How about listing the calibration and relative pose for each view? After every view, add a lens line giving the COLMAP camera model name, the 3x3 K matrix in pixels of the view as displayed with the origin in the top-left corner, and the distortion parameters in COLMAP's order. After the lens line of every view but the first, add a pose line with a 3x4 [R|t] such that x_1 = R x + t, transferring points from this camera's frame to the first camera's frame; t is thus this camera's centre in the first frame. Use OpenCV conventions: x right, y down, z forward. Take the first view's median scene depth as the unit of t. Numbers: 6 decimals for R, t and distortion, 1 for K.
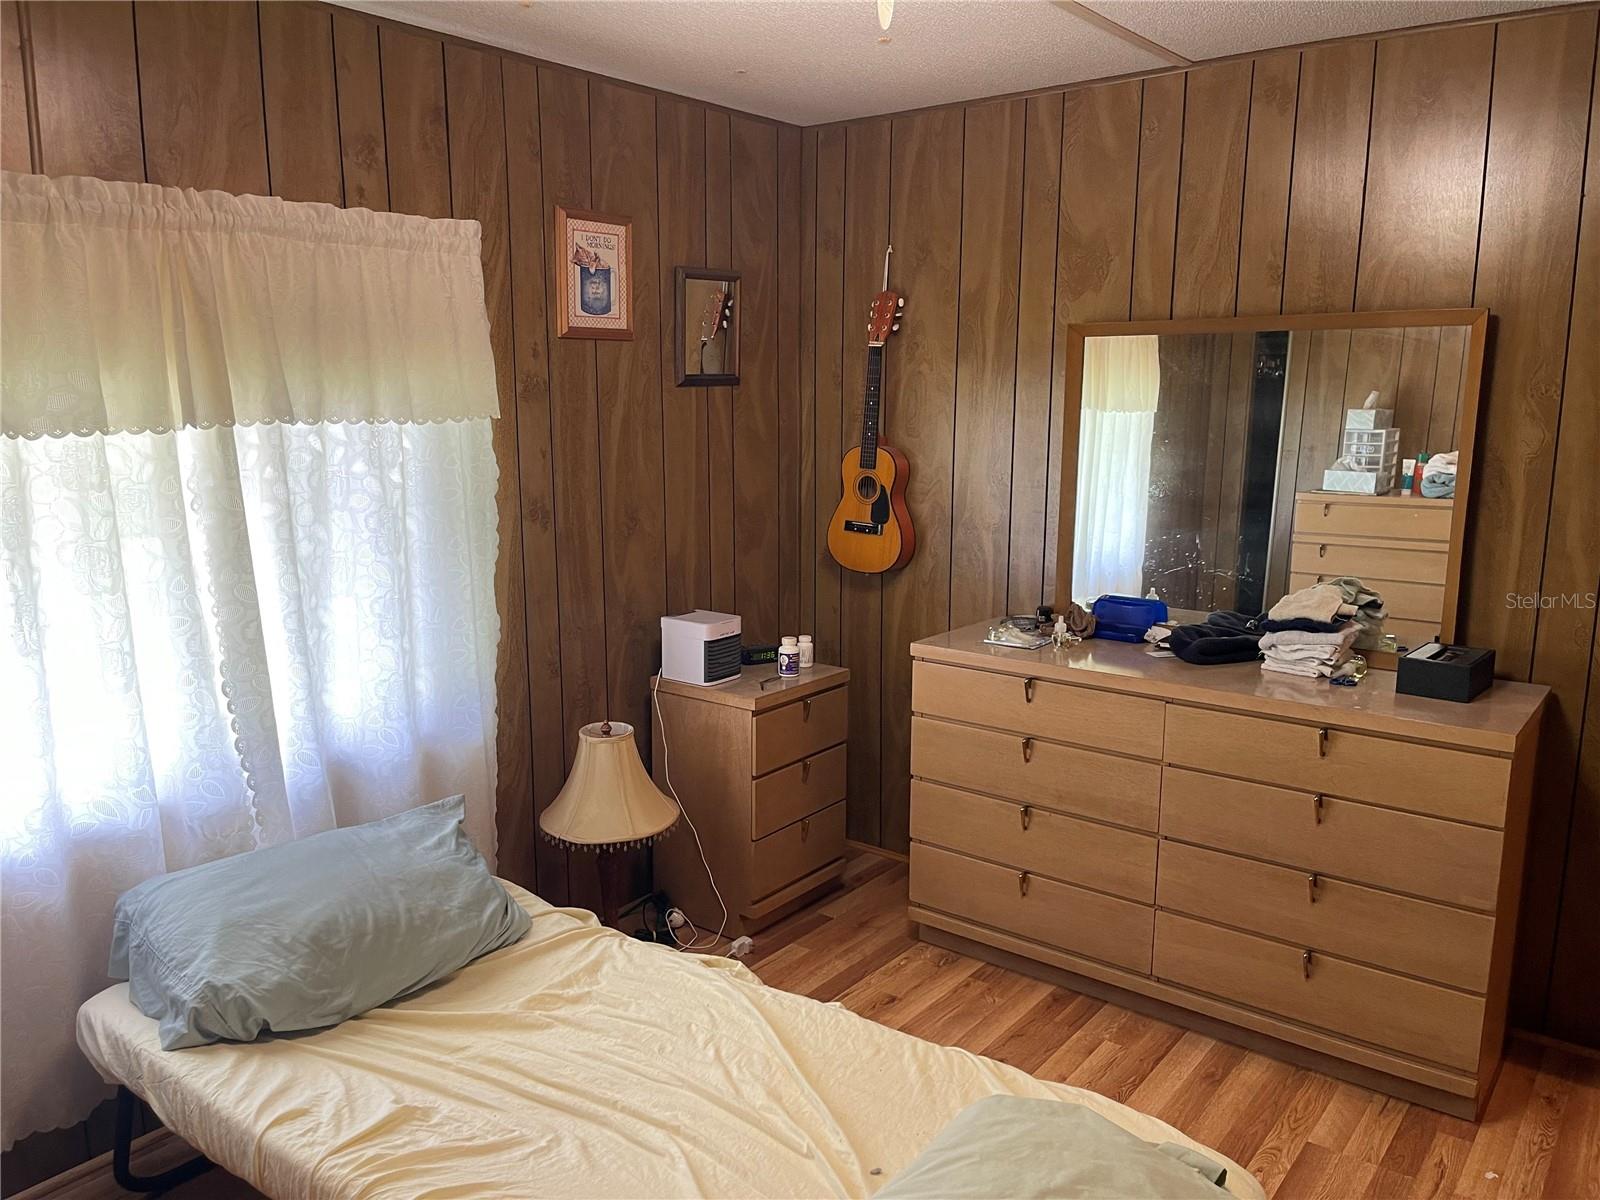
lens RADIAL K [[1219.9, 0, 800.0], [0, 1219.9, 600.0], [0, 0, 1]] dist [0.005159, -0.000189]
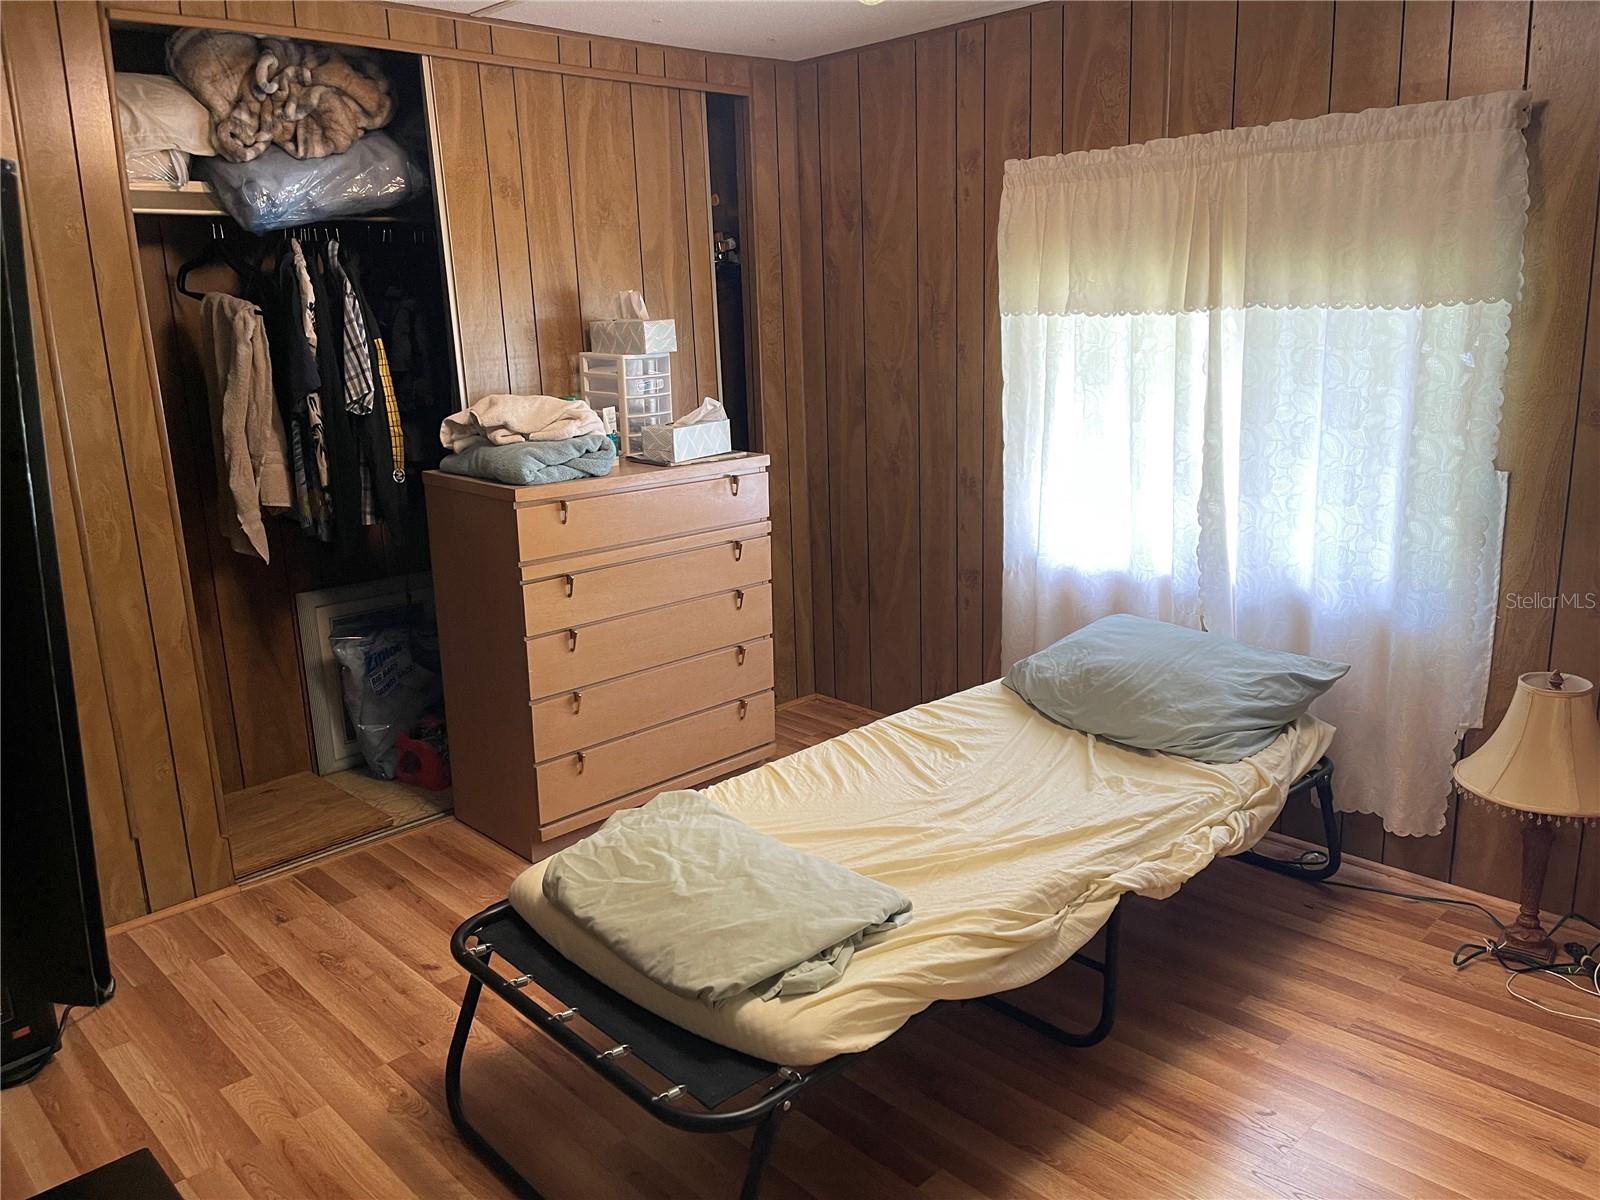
lens RADIAL K [[1219.9, 0, 800.0], [0, 1219.9, 600.0], [0, 0, 1]] dist [0.005159, -0.000189]
pose [[-0.150829, 0.233379, -0.960617, 0.929931], [-0.151950, 0.954713, 0.255803, -0.108411], [0.976812, 0.184548, -0.108536, 0.741511]]
